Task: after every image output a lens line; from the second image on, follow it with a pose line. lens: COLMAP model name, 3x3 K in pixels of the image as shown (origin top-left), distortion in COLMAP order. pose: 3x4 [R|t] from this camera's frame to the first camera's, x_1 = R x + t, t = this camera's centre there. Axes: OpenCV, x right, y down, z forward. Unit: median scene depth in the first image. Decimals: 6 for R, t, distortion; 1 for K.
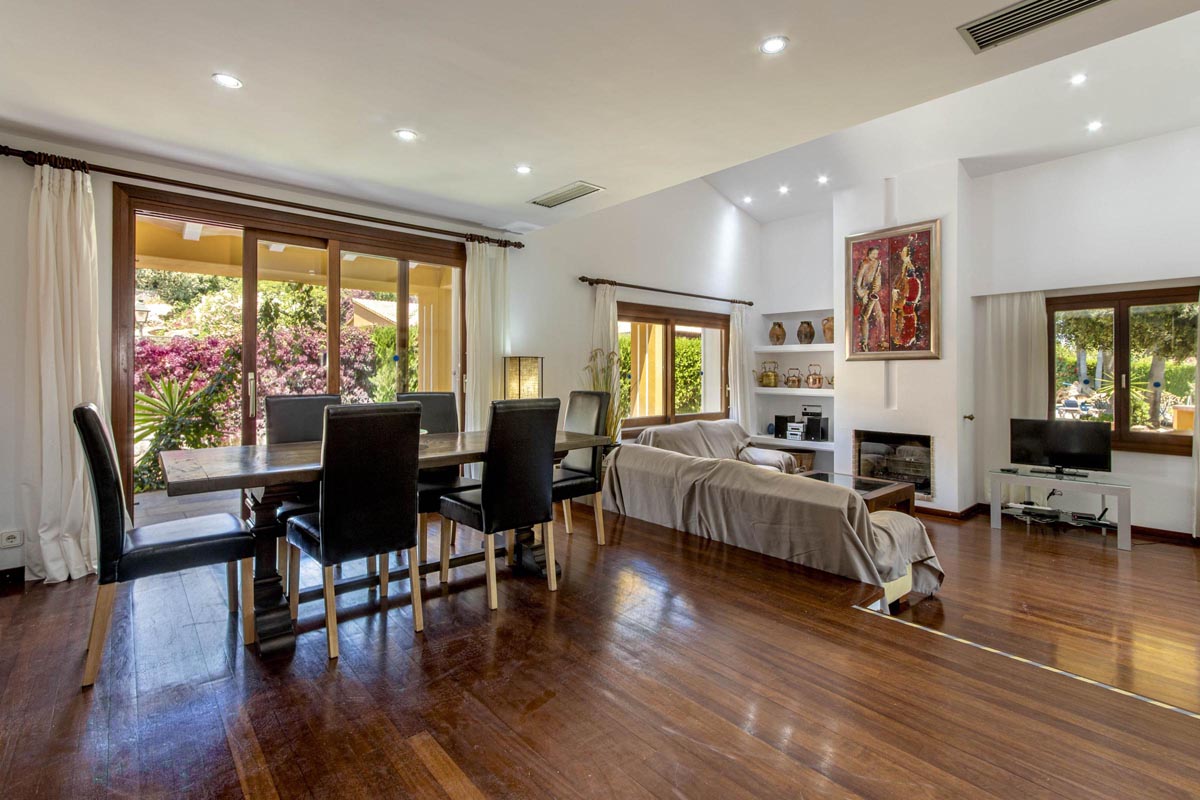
lens RADIAL K [[606.5, 0, 602.0], [0, 606.5, 377.8], [0, 0, 1]] dist [0.001868, 0.000710]
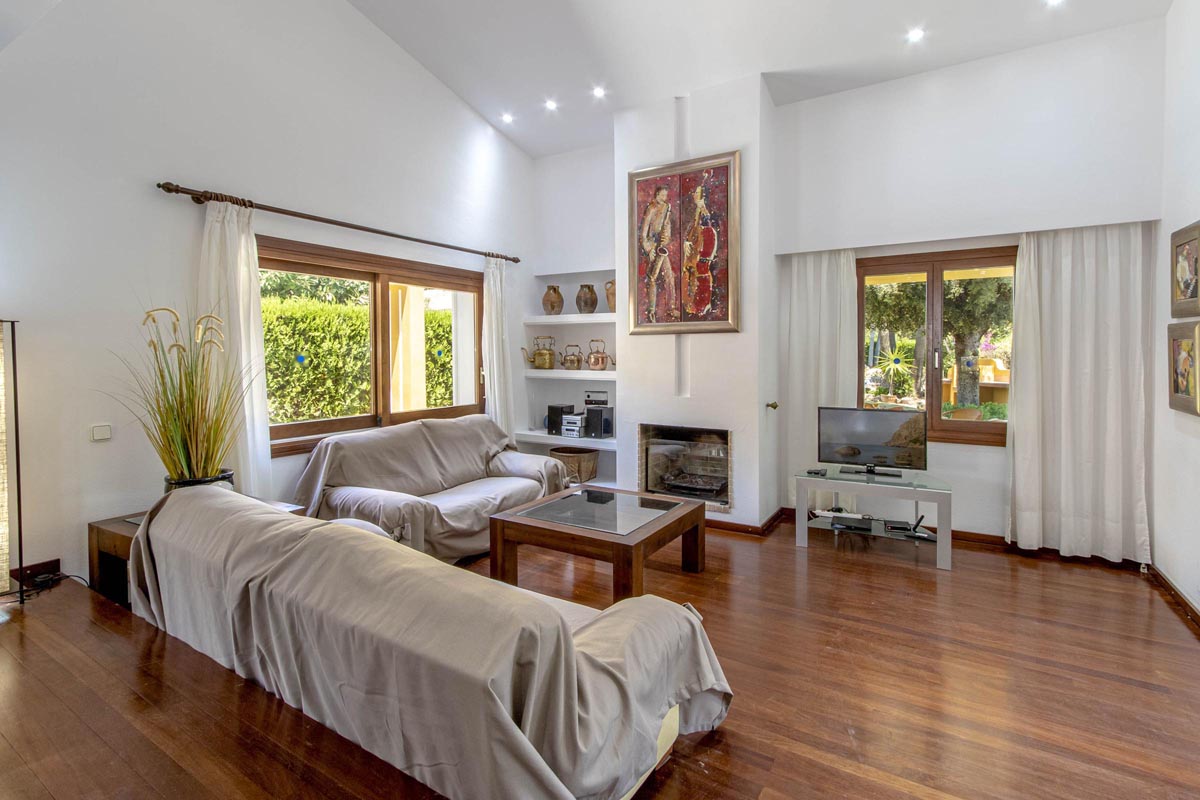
lens RADIAL K [[563.6, 0, 598.6], [0, 563.6, 374.7], [0, 0, 1]] dist [-0.002686, -0.000132]
pose [[0.970372, -0.014167, 0.241199, 0.196851], [0.006231, 0.999415, 0.033634, -0.001638], [-0.241534, -0.031135, 0.969893, 0.324207]]
